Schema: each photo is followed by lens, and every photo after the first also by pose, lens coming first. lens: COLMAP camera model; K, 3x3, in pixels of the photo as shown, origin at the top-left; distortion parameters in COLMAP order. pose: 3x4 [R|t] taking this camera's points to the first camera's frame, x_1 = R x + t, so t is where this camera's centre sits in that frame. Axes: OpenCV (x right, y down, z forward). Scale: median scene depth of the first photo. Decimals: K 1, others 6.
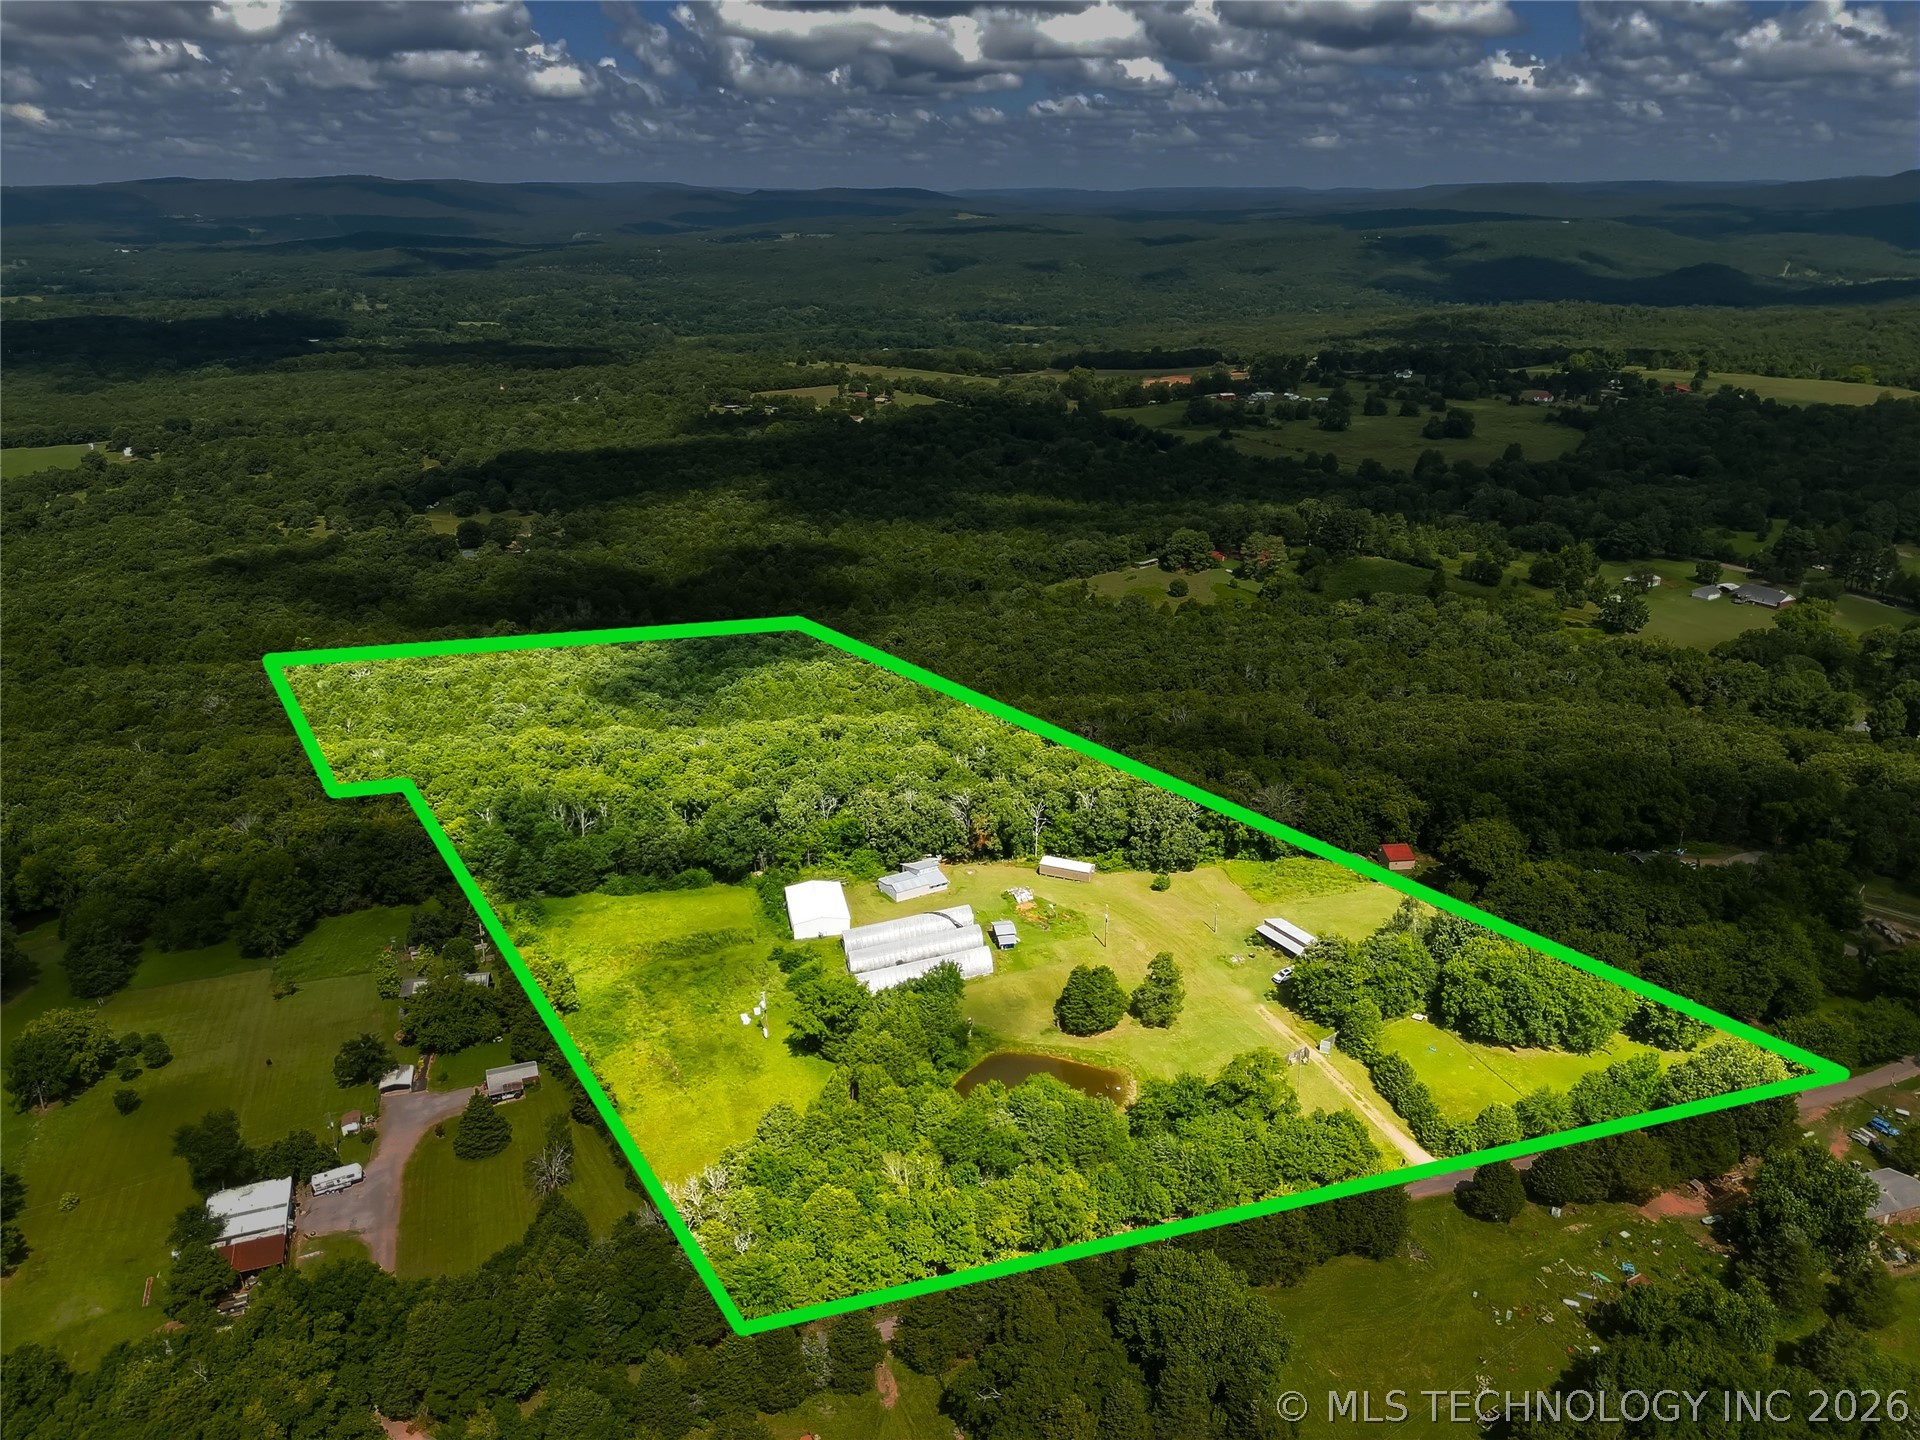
lens RADIAL K [[1410.3, 0, 950.1], [0, 1410.3, 724.8], [0, 0, 1]] dist [0.060129, -0.065864]
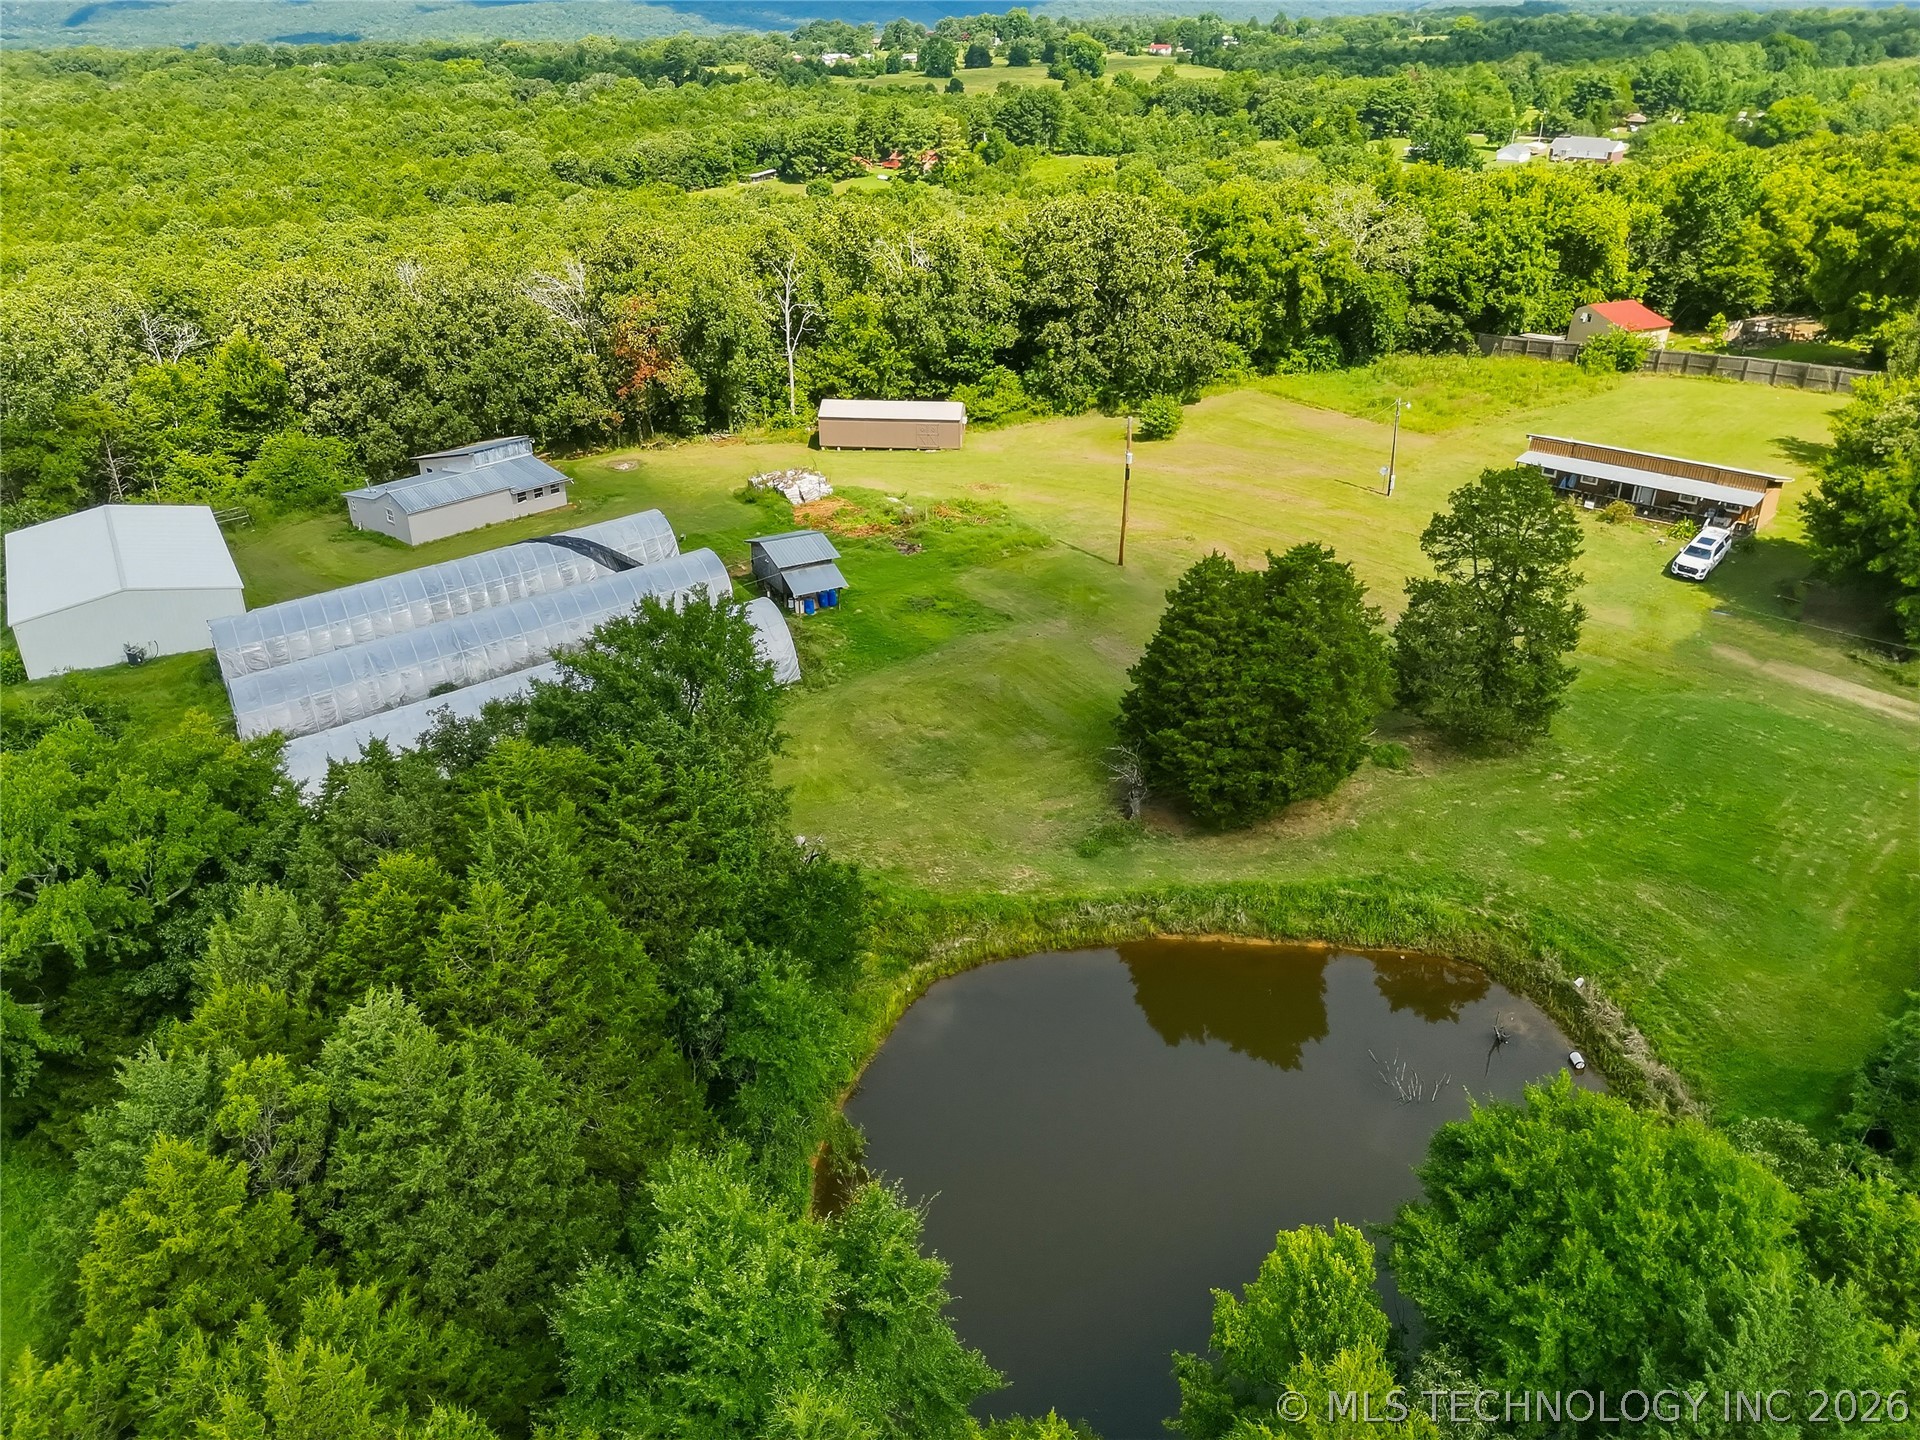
lens RADIAL K [[1410.3, 0, 950.1], [0, 1410.3, 724.8], [0, 0, 1]] dist [0.060129, -0.065864]
pose [[0.945564, -0.138292, 0.294591, -0.022531], [0.103971, 0.986151, 0.129216, 0.132674], [-0.308380, -0.091553, 0.946847, 0.635800]]
